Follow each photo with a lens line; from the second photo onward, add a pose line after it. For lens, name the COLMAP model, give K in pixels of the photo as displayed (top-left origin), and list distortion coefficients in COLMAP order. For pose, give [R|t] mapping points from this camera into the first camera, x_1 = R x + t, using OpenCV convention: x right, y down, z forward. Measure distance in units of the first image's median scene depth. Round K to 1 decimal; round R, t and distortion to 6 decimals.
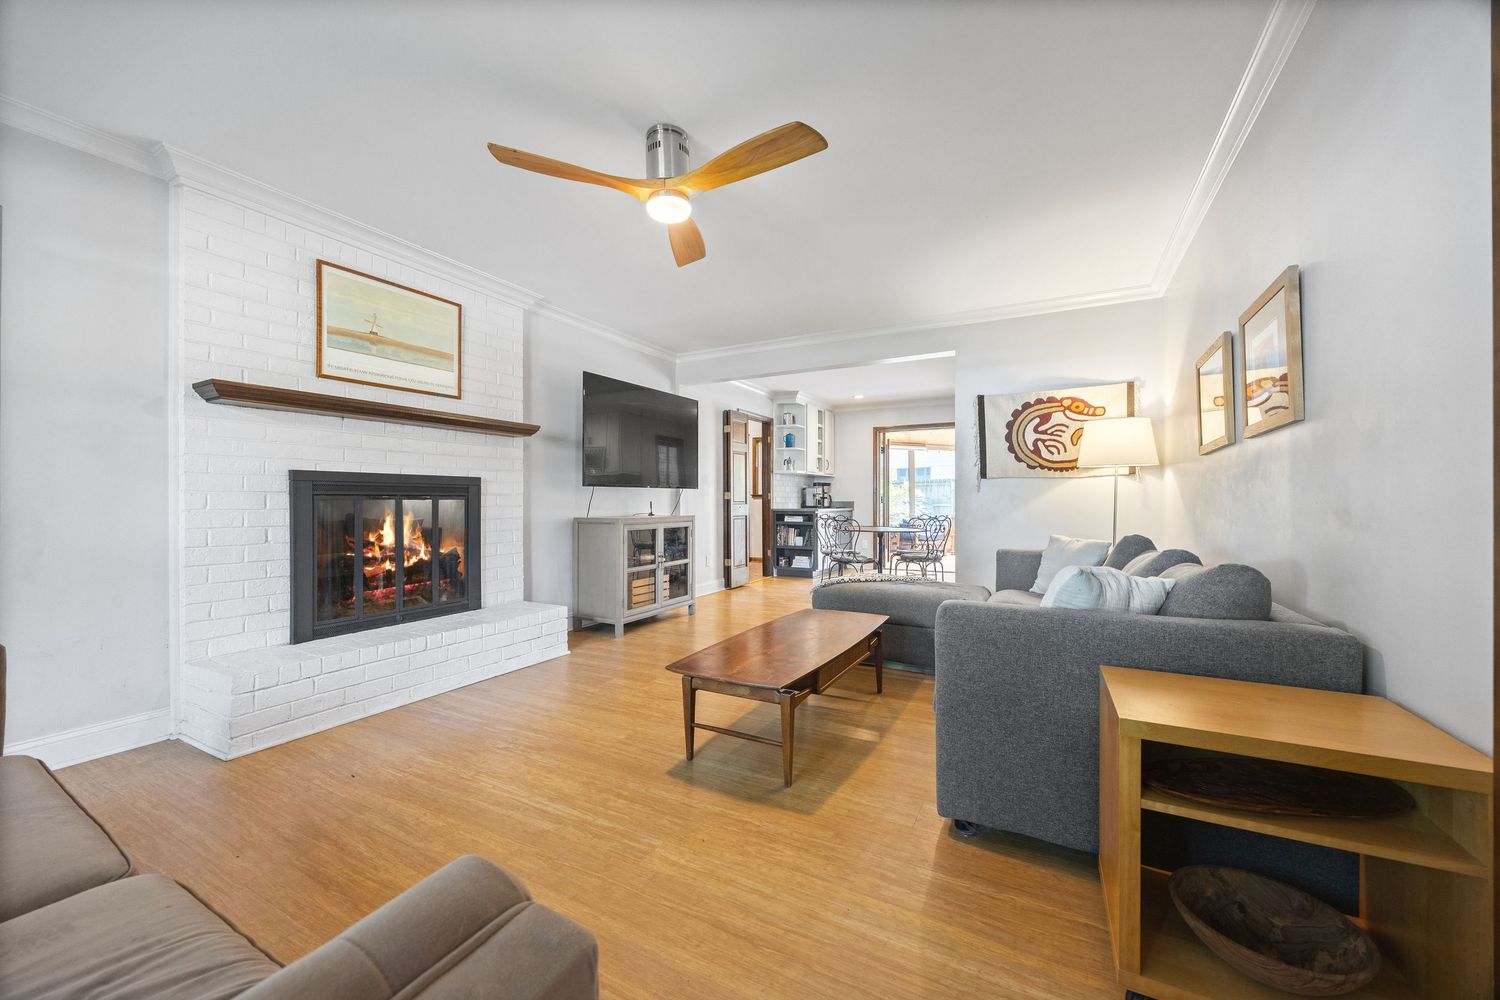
lens RADIAL K [[572.1, 0, 750.0], [0, 572.1, 500.0], [0, 0, 1]] dist [-0.000451, -0.000060]
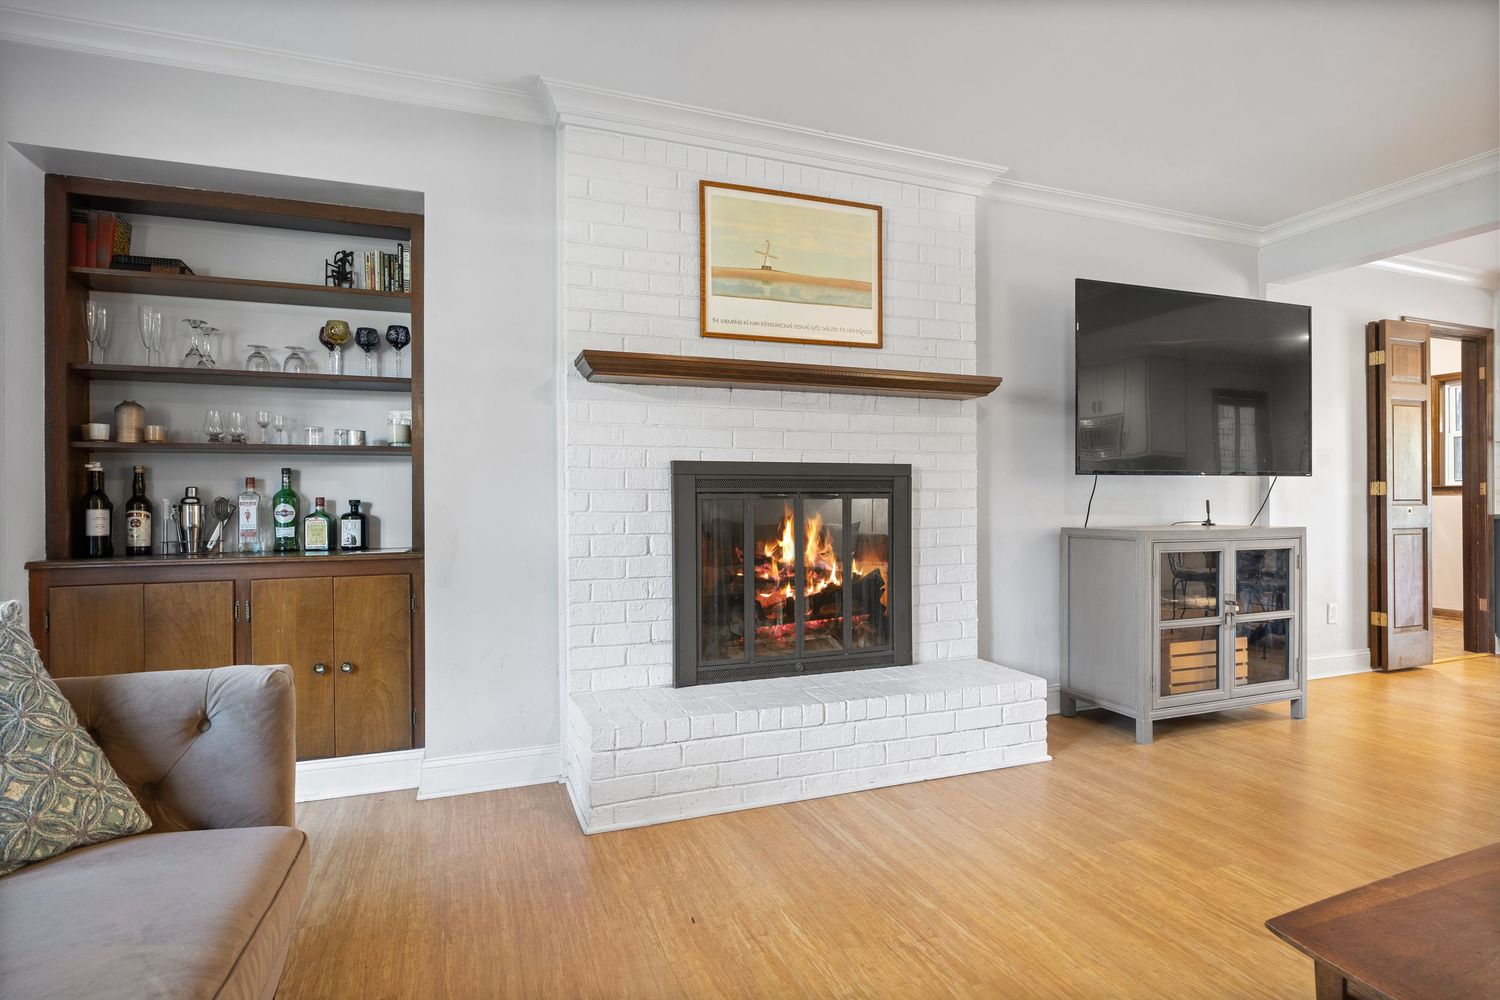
lens RADIAL K [[746.1, 0, 750.0], [0, 746.1, 500.0], [0, 0, 1]] dist [-0.023153, 0.015222]
pose [[0.752874, -0.002438, -0.658160, -0.049657], [0.003987, 0.999992, 0.000856, -0.000213], [0.658152, -0.003269, 0.752878, 0.242368]]
